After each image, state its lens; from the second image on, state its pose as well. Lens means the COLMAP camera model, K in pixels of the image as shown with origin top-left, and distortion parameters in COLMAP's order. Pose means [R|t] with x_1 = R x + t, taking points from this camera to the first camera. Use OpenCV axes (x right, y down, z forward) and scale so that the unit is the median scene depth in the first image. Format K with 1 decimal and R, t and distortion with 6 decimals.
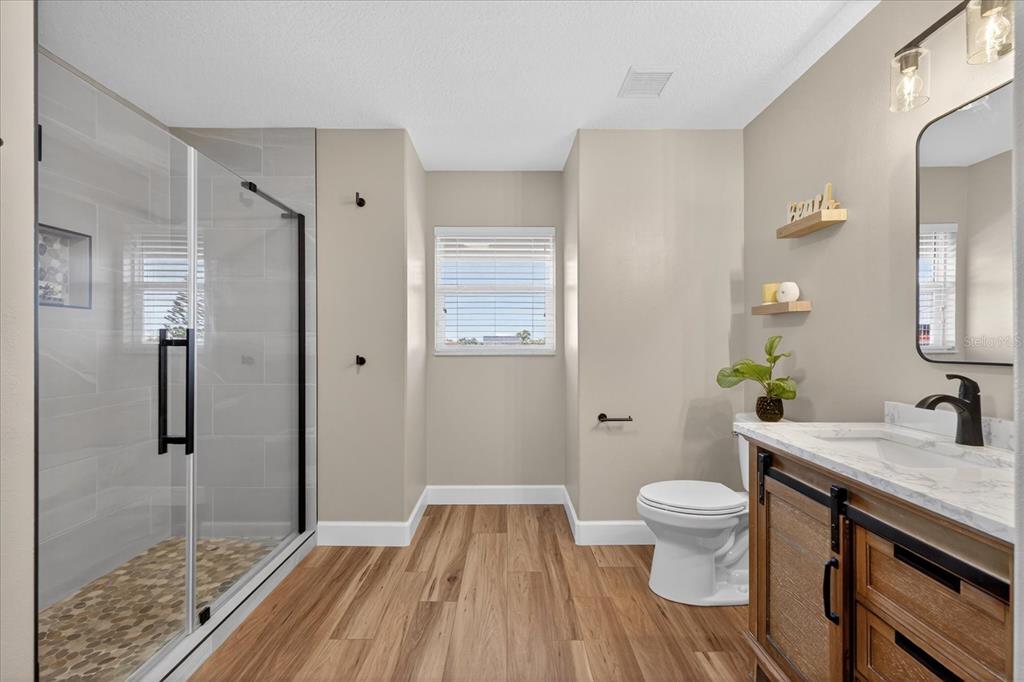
lens RADIAL K [[422.5, 0, 509.4], [0, 422.5, 337.7], [0, 0, 1]] dist [0.004425, -0.001019]
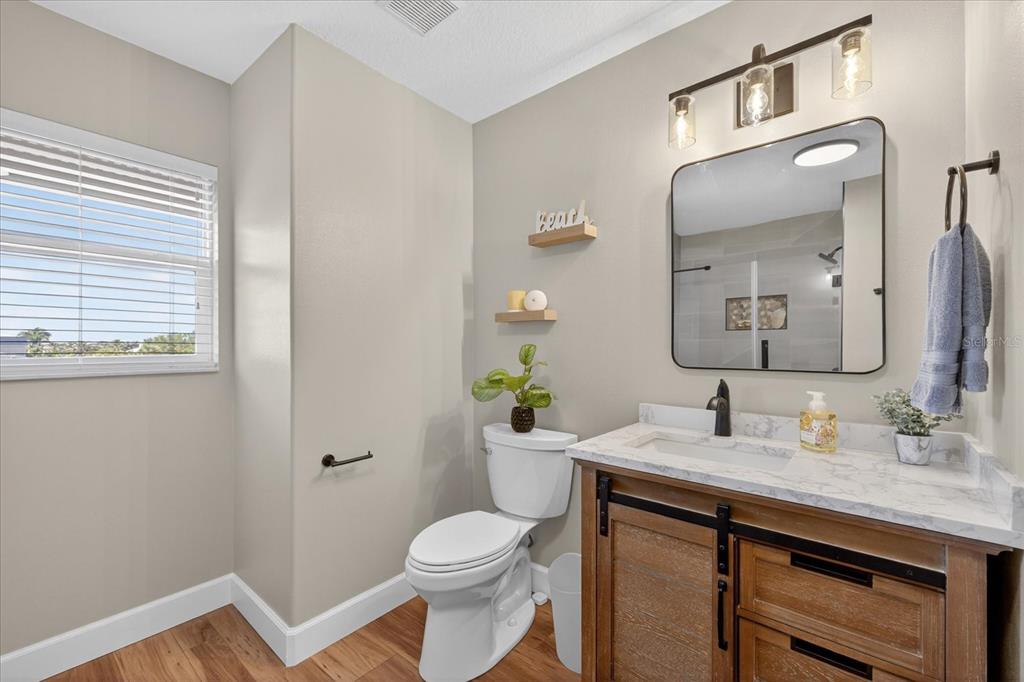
lens RADIAL K [[422.5, 0, 511.4], [0, 422.5, 342.7], [0, 0, 1]] dist [0.004425, -0.001019]
pose [[0.642673, 0.006100, 0.766117, -0.215570], [-0.007485, 0.999971, -0.001683, -0.007989], [-0.766104, -0.004653, 0.642699, 0.598365]]
